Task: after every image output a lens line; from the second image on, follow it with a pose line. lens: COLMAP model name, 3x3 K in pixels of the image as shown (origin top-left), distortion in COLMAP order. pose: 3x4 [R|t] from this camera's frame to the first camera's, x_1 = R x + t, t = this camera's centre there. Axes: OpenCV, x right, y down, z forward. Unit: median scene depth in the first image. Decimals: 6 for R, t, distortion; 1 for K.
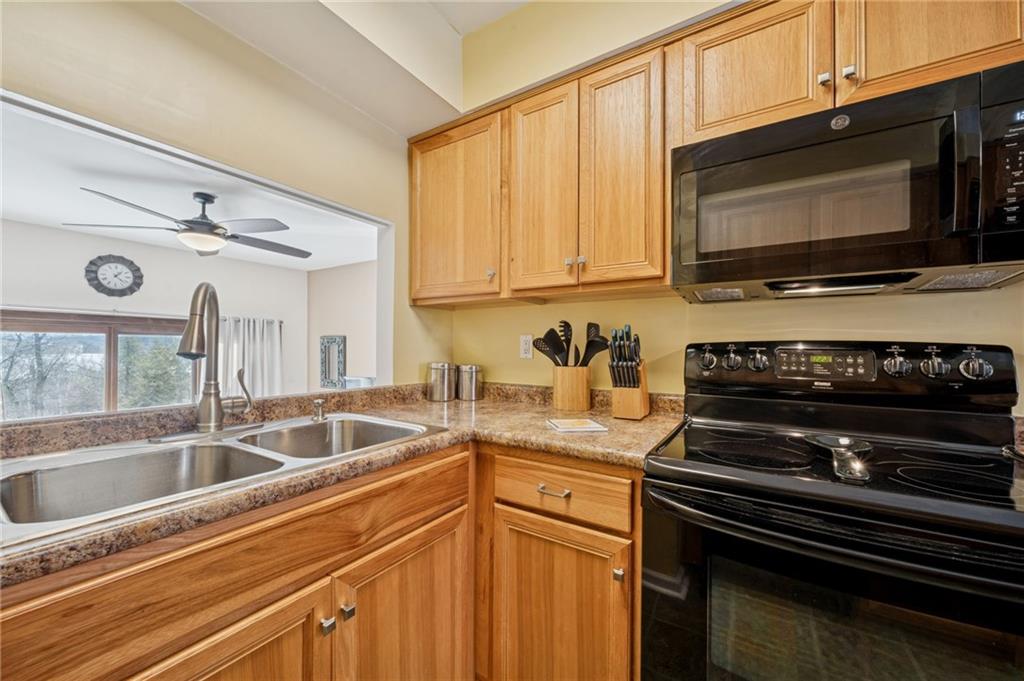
lens RADIAL K [[385.4, 0, 513.2], [0, 385.4, 345.2], [0, 0, 1]] dist [-0.006735, -0.000089]
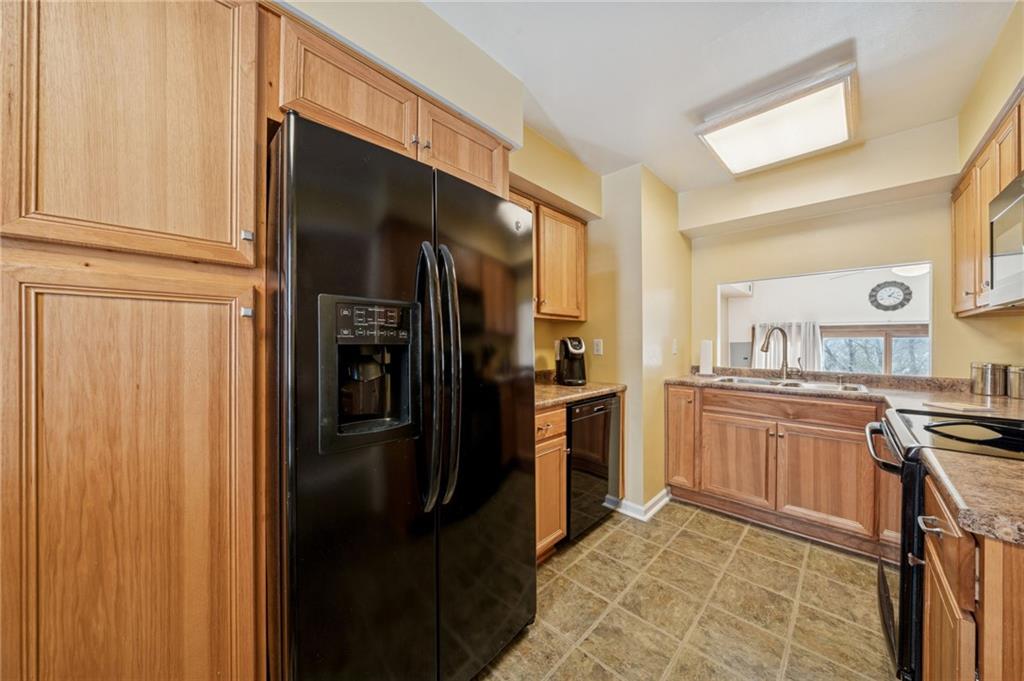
lens RADIAL K [[348.4, 0, 512.7], [0, 348.4, 340.2], [0, 0, 1]] dist [-0.005852, 0.000330]
pose [[-0.204966, -0.011259, -0.978704, 0.494657], [0.000742, 0.999932, -0.011659, -0.006282], [0.978769, -0.003116, -0.204944, -0.093812]]
